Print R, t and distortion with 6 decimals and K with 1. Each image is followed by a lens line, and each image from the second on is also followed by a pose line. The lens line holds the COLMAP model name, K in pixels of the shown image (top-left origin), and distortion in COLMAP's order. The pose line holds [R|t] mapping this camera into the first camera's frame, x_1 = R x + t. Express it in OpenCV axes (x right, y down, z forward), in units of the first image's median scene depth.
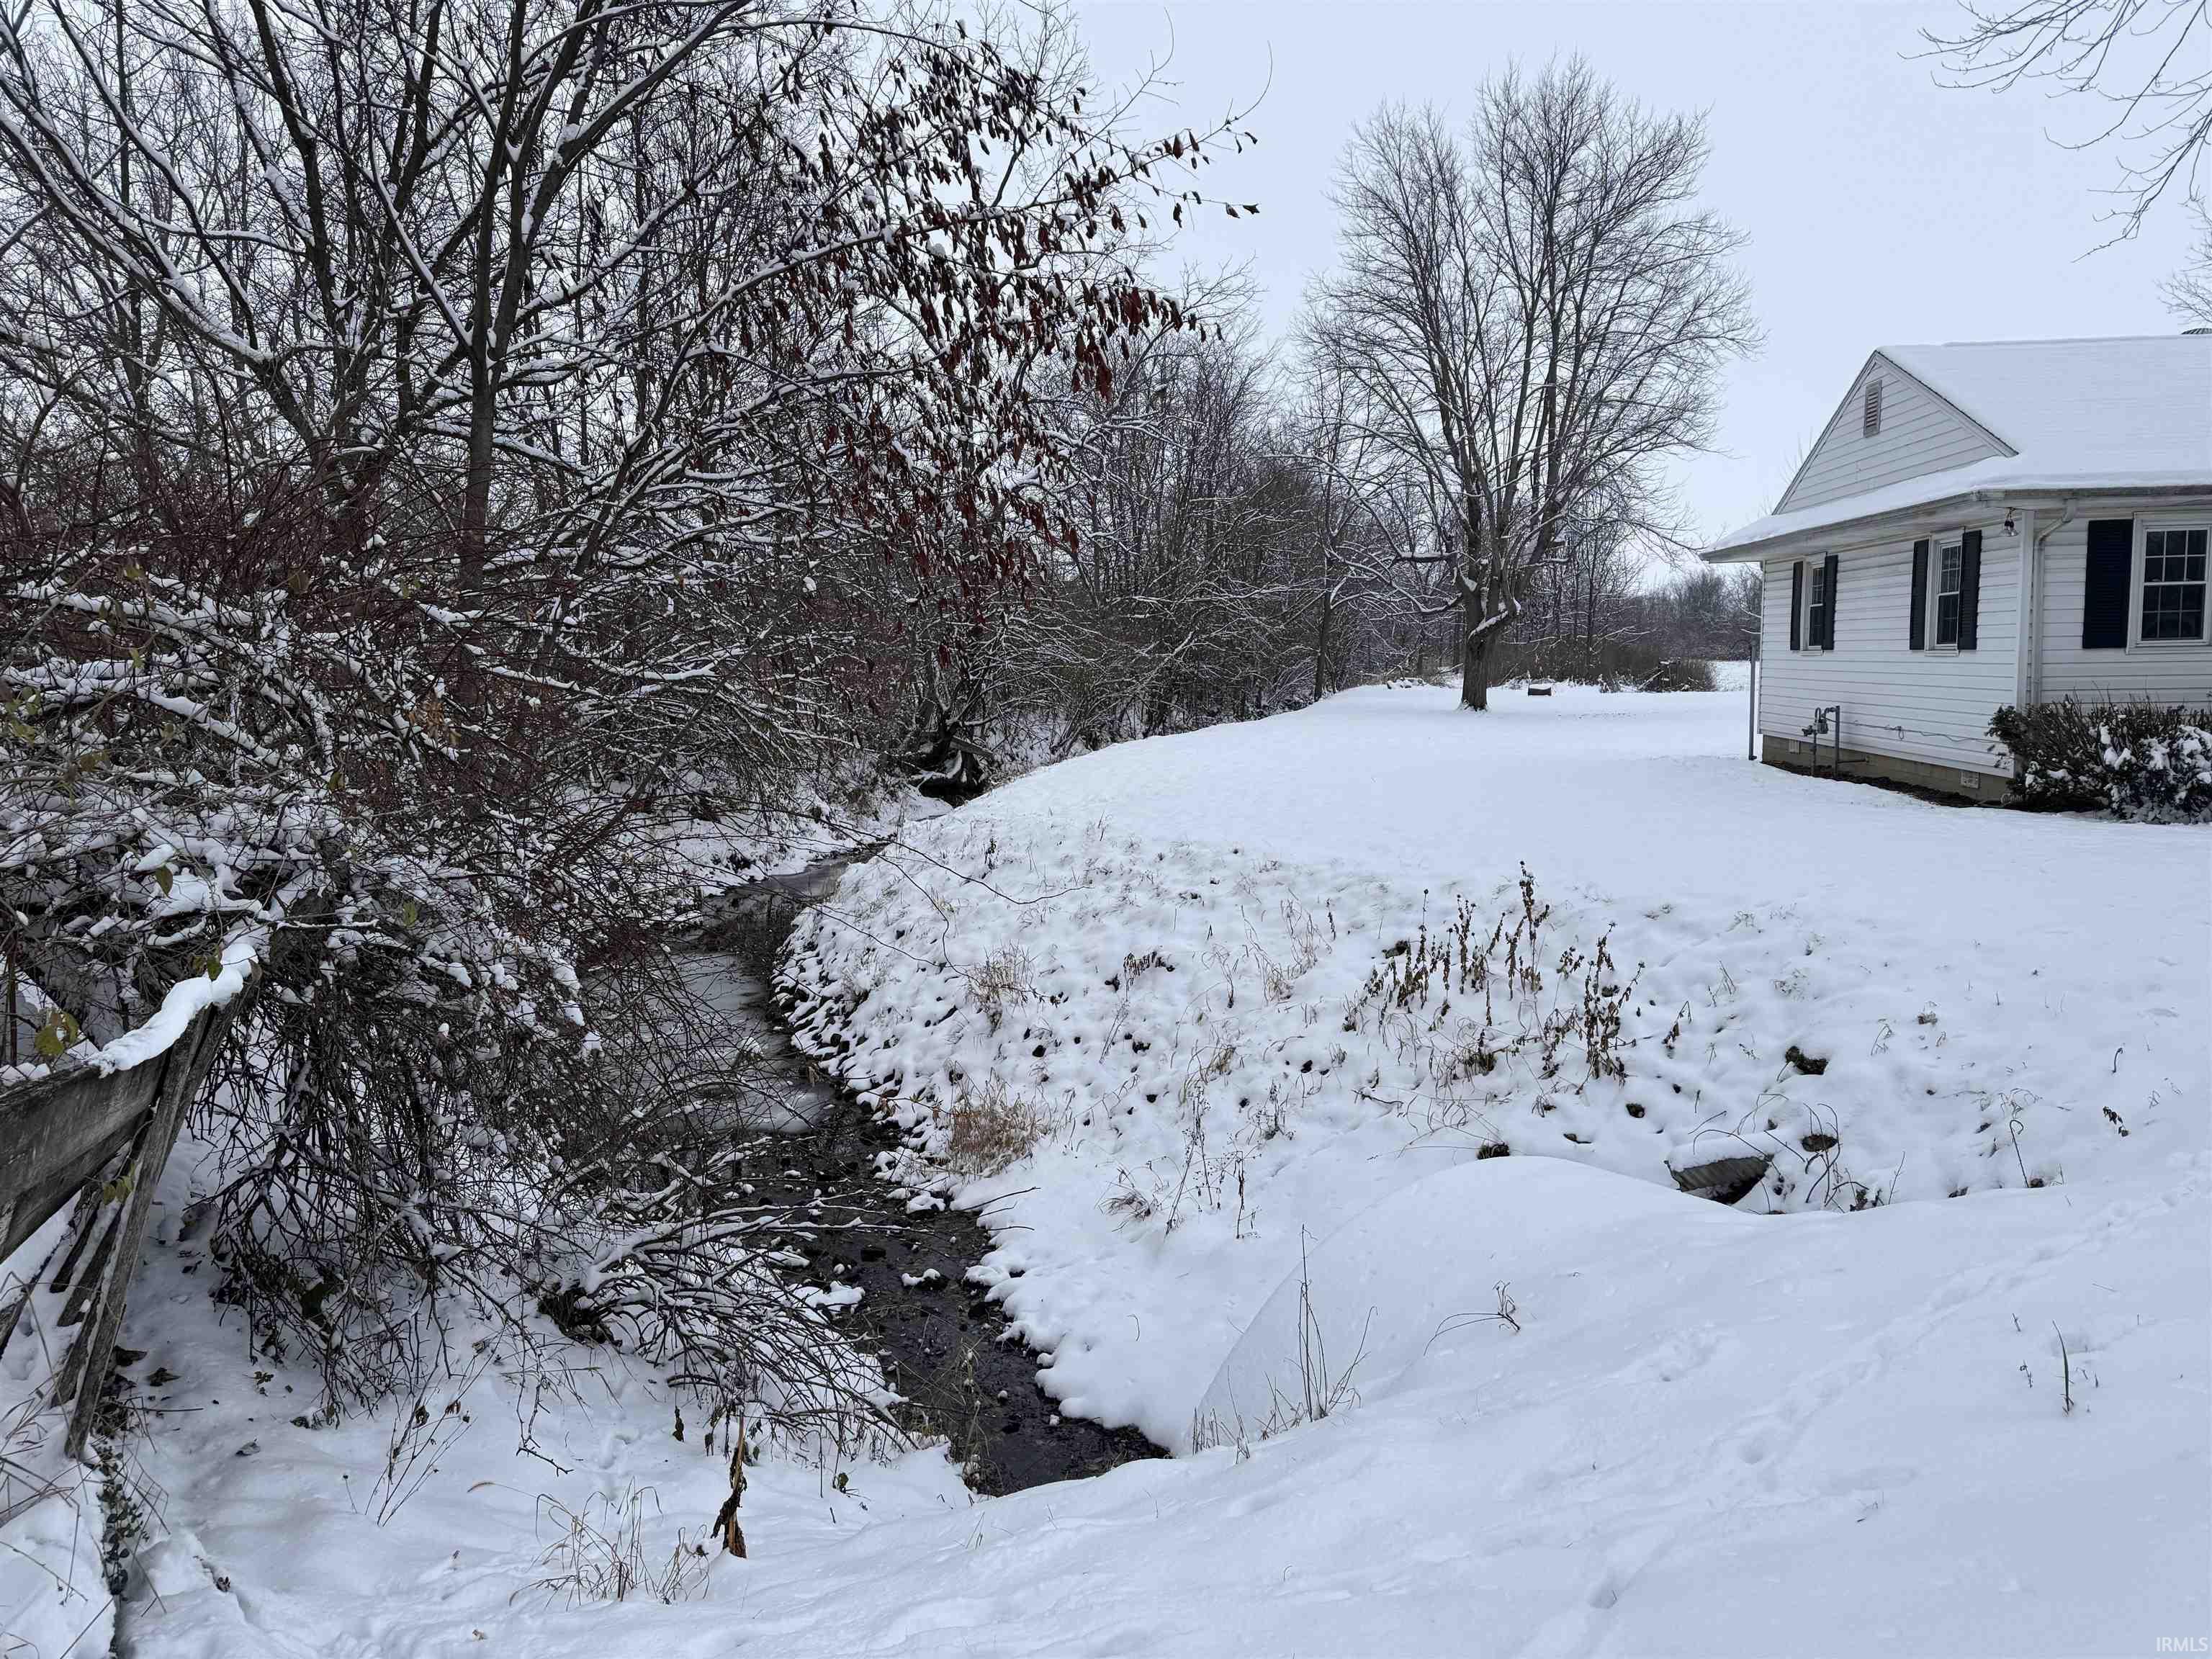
lens RADIAL K [[1555.5, 0, 1105.1], [0, 1555.5, 865.3], [0, 0, 1]] dist [0.062688, -0.072489]
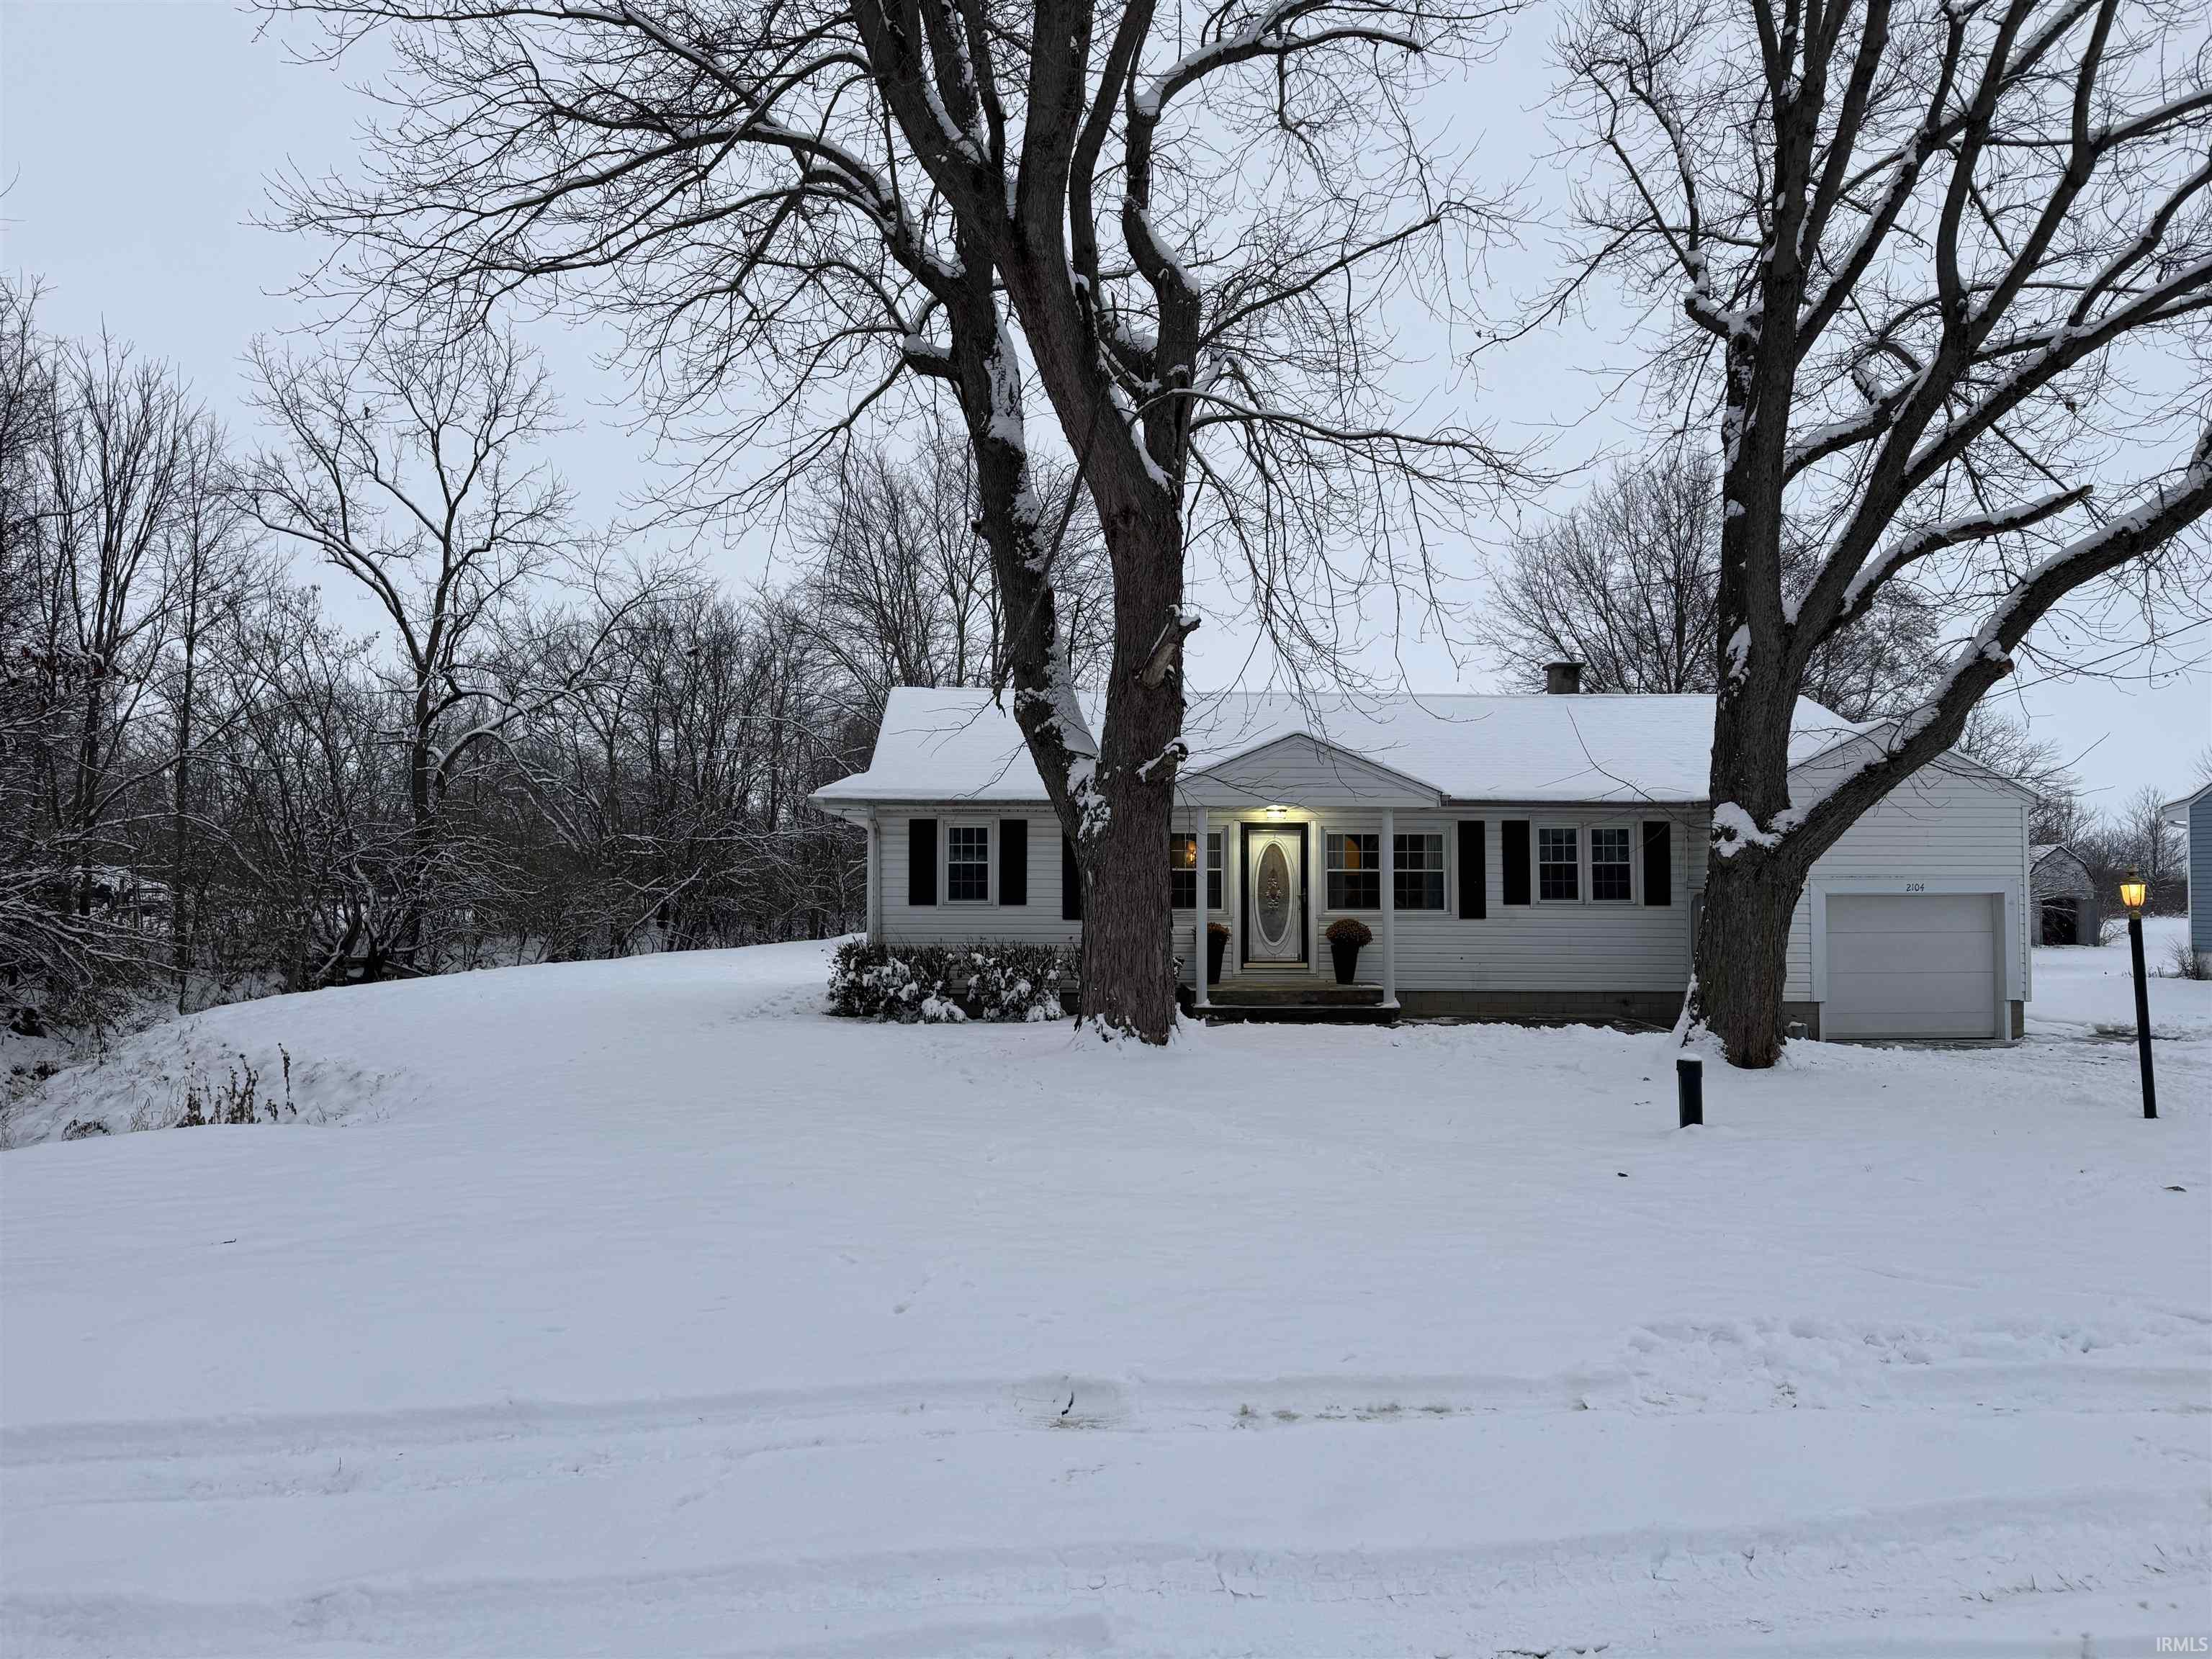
lens RADIAL K [[1555.5, 0, 1186.5], [0, 1555.5, 868.9], [0, 0, 1]] dist [0.062688, -0.072489]
pose [[0.978172, 0.023164, 0.206503, 0.555007], [0.007314, 0.989313, -0.145621, 0.040505], [-0.207669, 0.143952, 0.967549, -0.446040]]
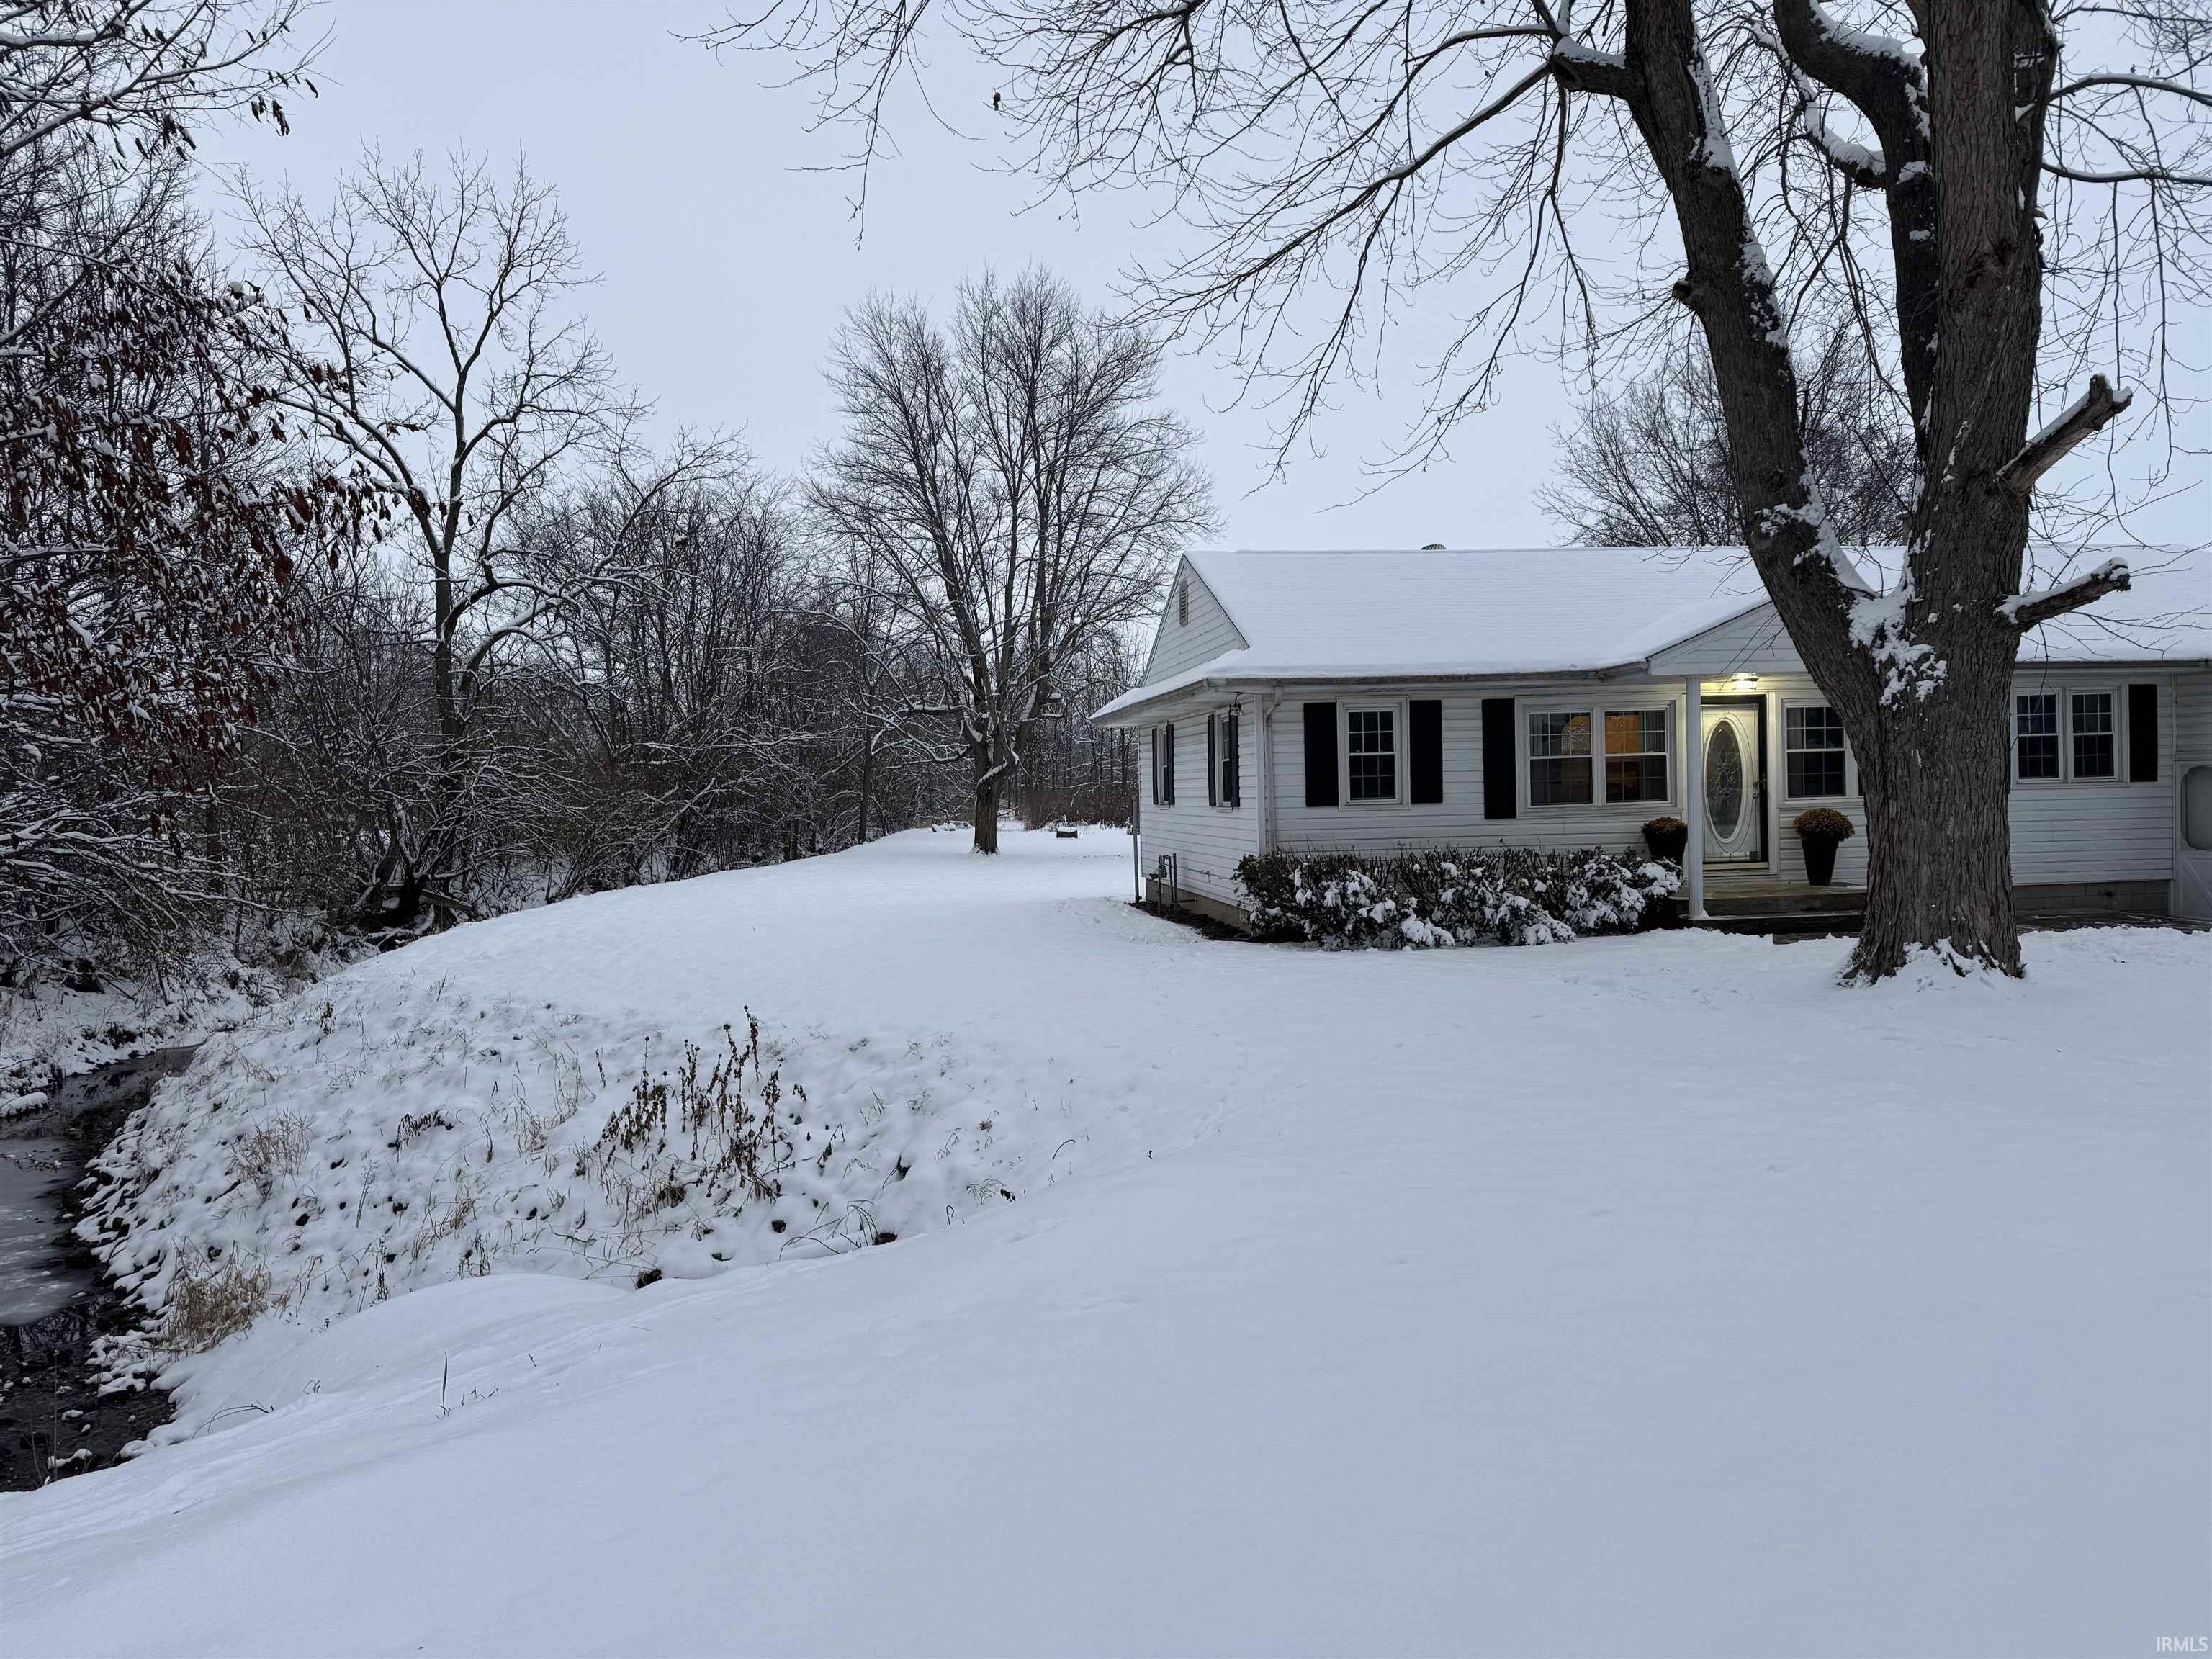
lens RADIAL K [[1555.5, 0, 1143.2], [0, 1555.5, 849.5], [0, 0, 1]] dist [0.062688, -0.072489]
pose [[0.963095, -0.016344, 0.268666, 0.171678], [0.042775, 0.994763, -0.092823, 0.000949], [-0.265742, 0.100889, 0.958751, -0.107583]]
